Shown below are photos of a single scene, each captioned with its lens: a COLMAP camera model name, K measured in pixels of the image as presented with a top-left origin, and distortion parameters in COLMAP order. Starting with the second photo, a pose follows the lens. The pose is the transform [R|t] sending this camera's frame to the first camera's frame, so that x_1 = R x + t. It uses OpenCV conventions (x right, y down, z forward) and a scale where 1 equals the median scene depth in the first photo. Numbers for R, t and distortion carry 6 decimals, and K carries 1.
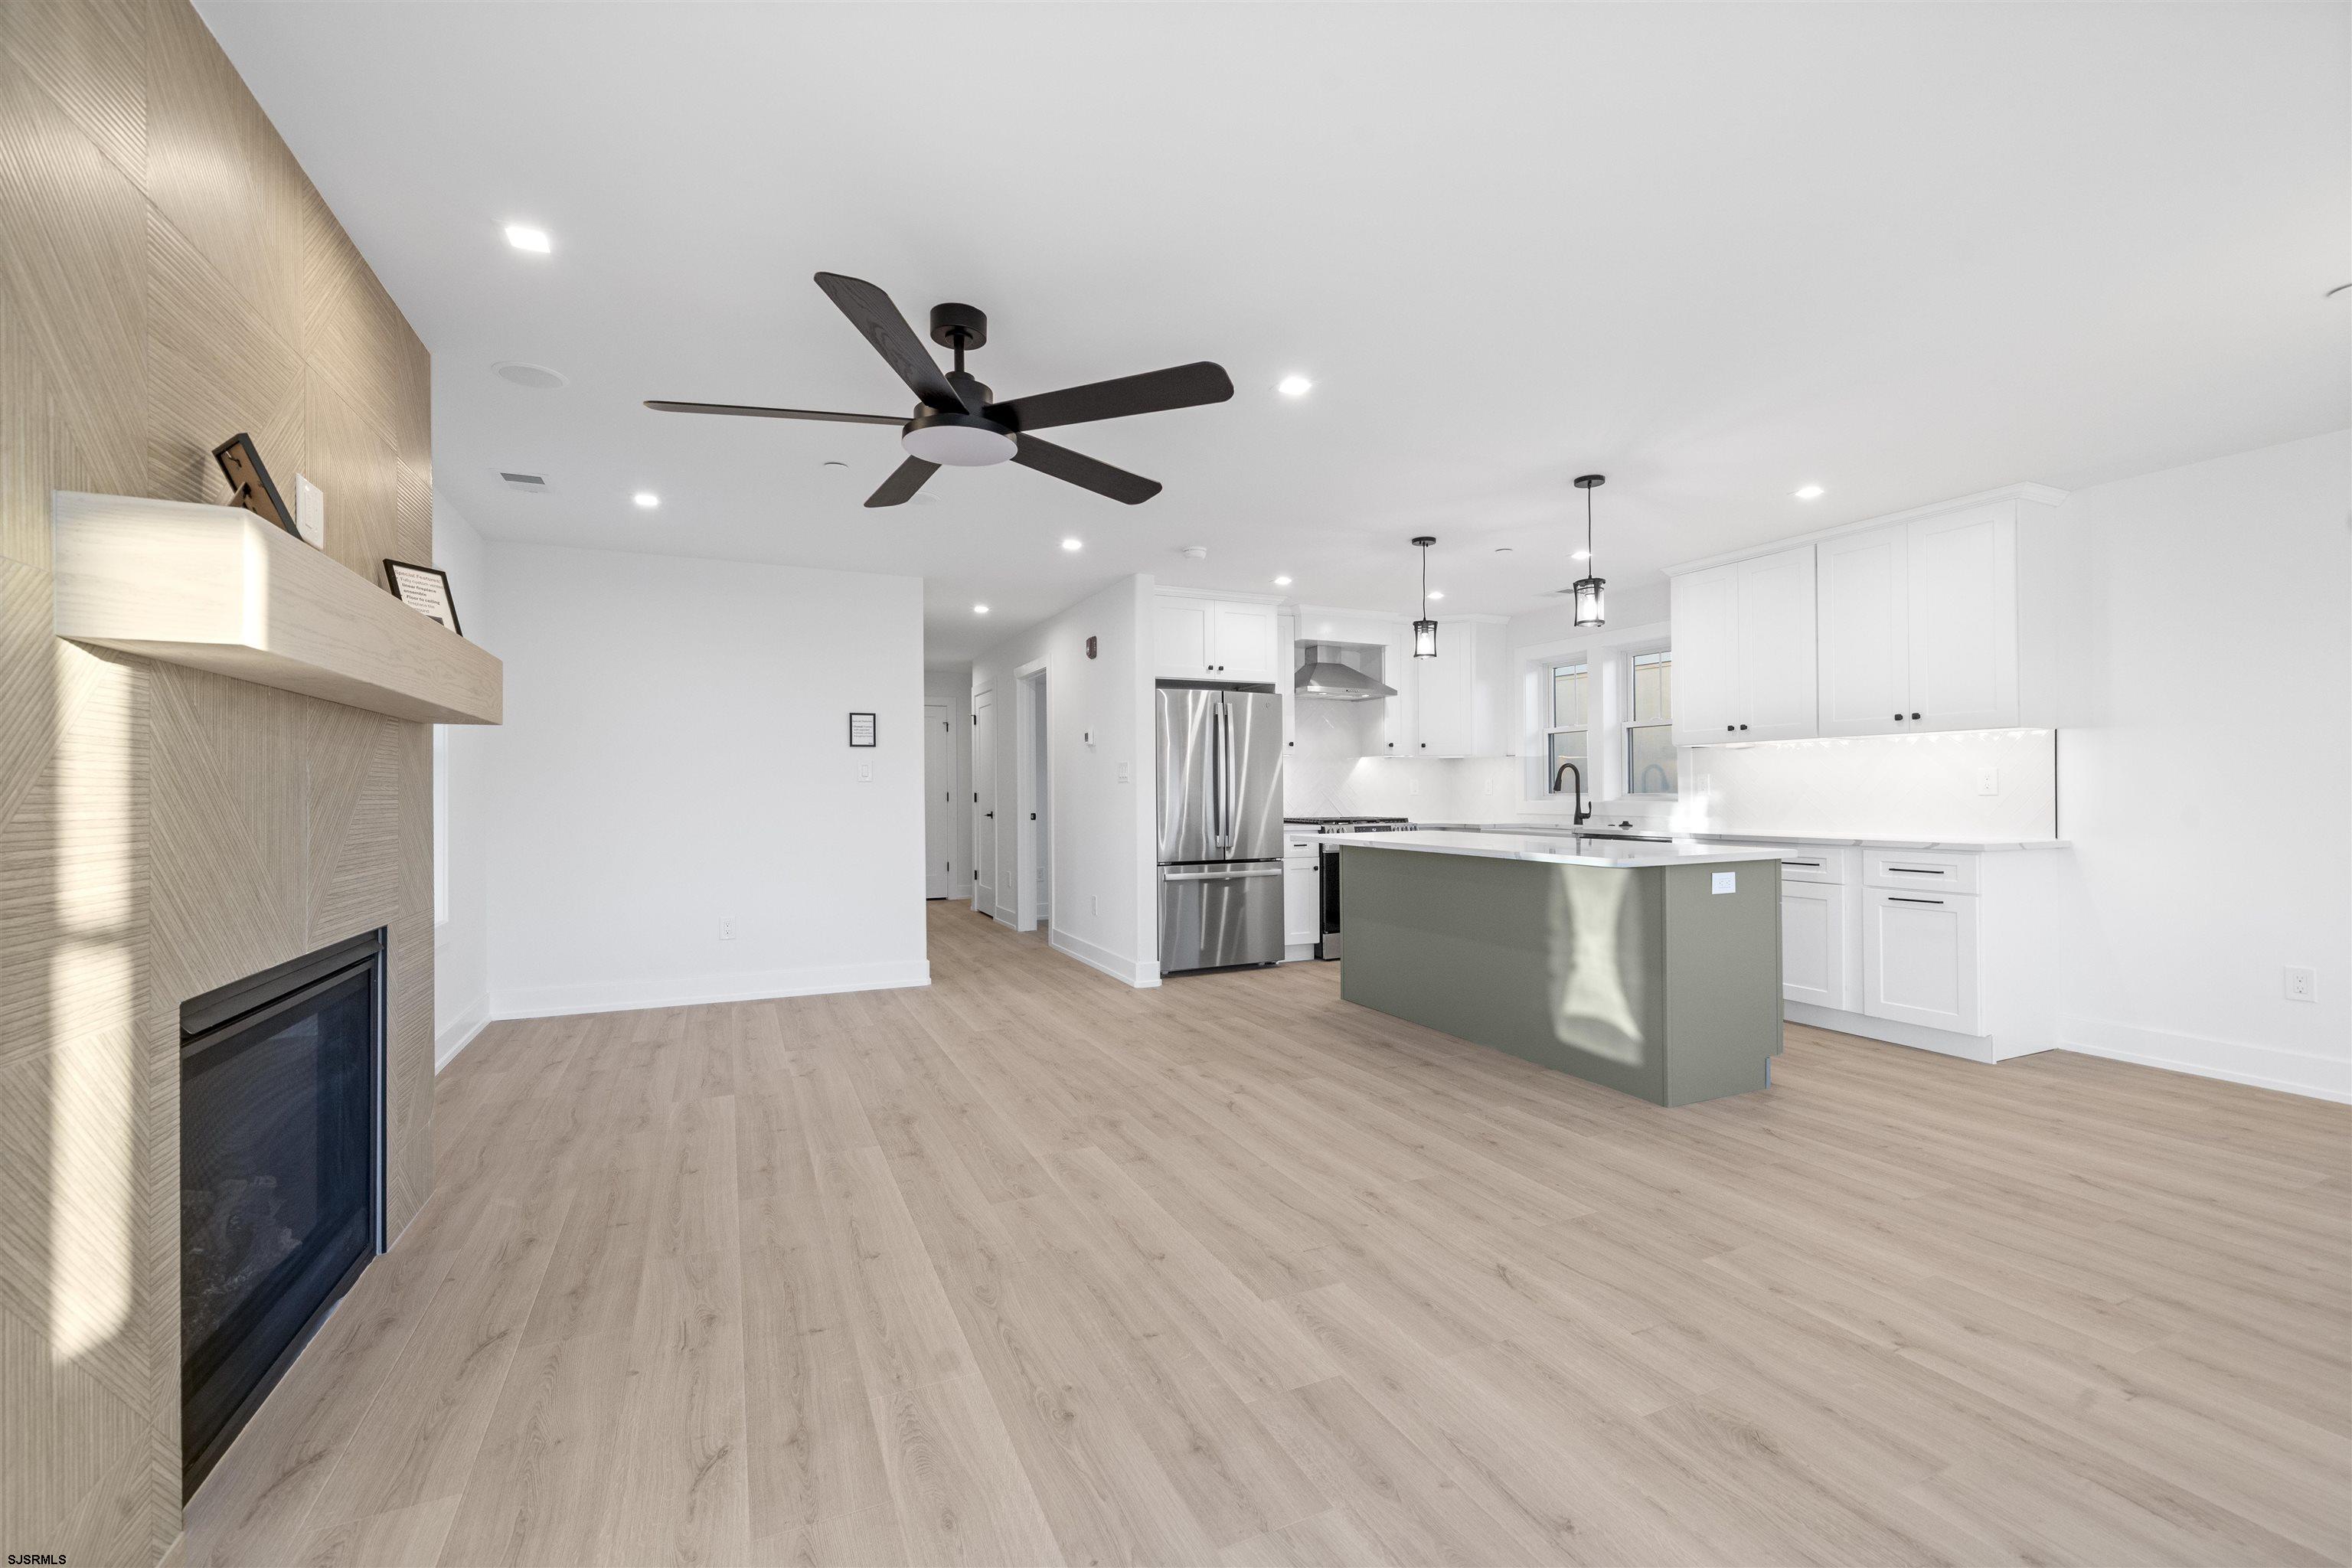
lens RADIAL K [[983.5, 0, 1181.2], [0, 983.5, 787.5], [0, 0, 1]] dist [0.000291, 0.000045]
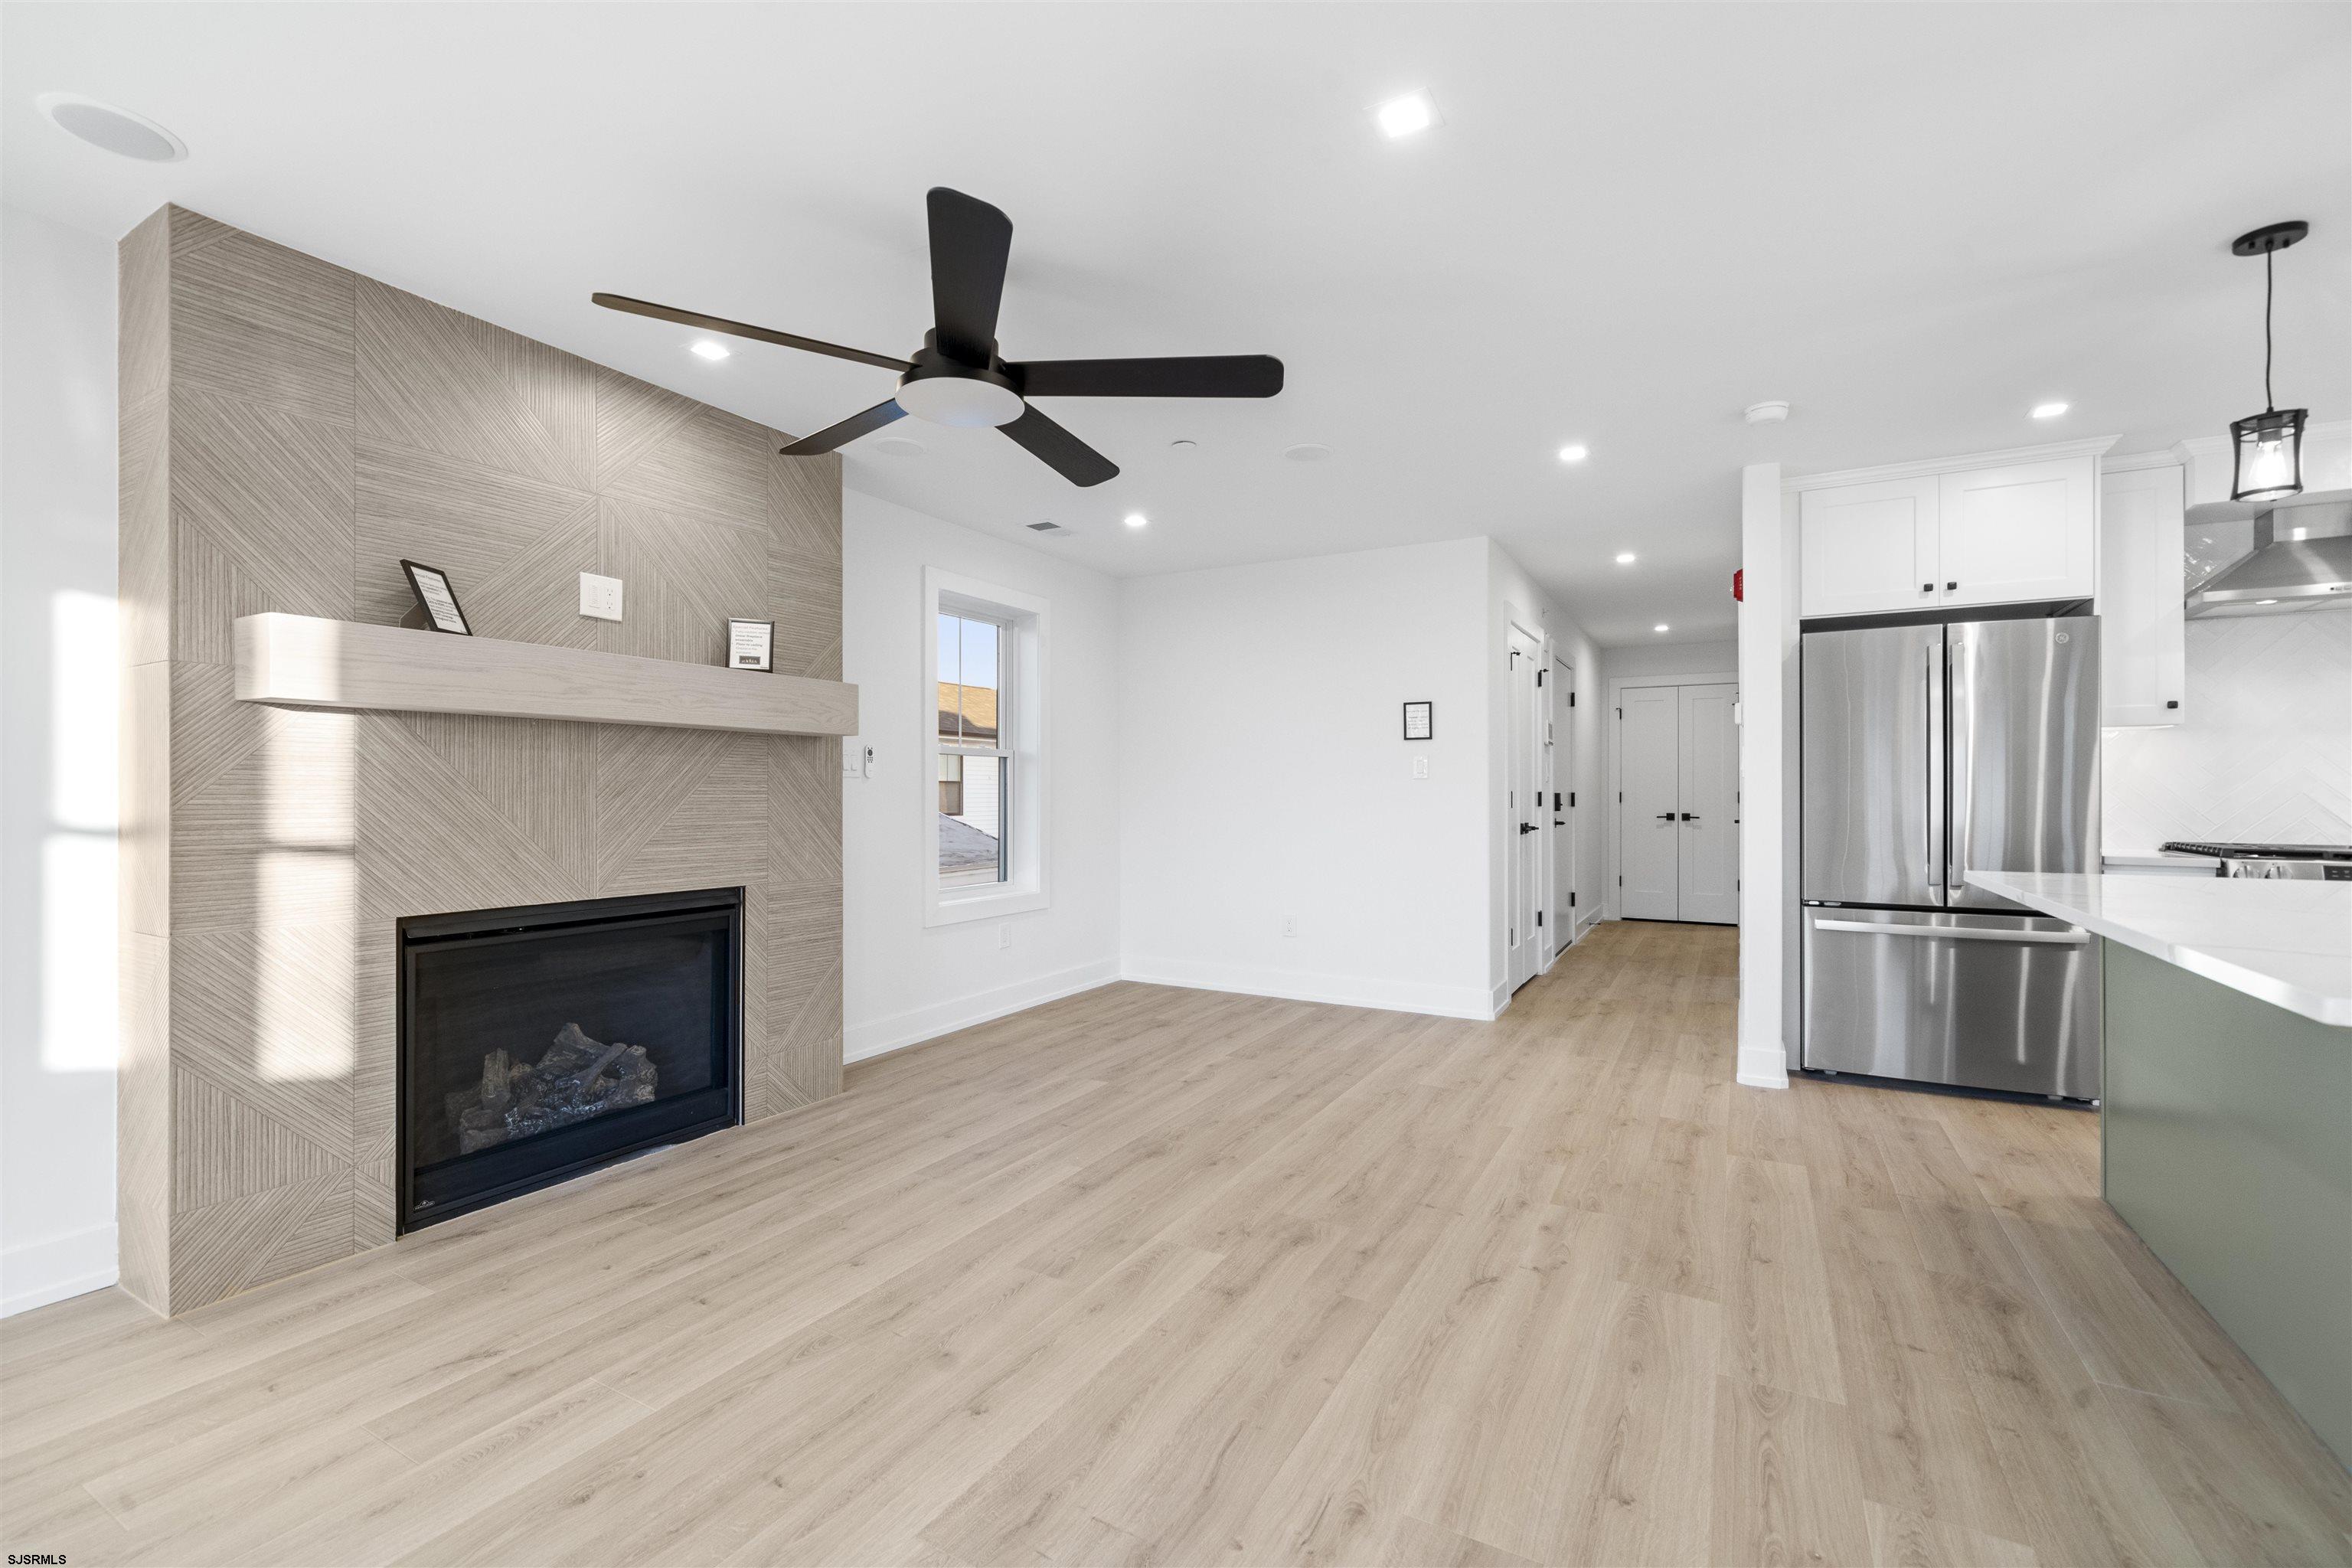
lens RADIAL K [[1013.5, 0, 1176.0], [0, 1013.5, 784.0], [0, 0, 1]] dist [0.001114, 0.000341]
pose [[0.585988, -0.001240, -0.810319, 0.522560], [-0.000357, 0.999998, -0.001789, 0.001375], [0.810320, 0.001338, 0.585987, 0.505184]]
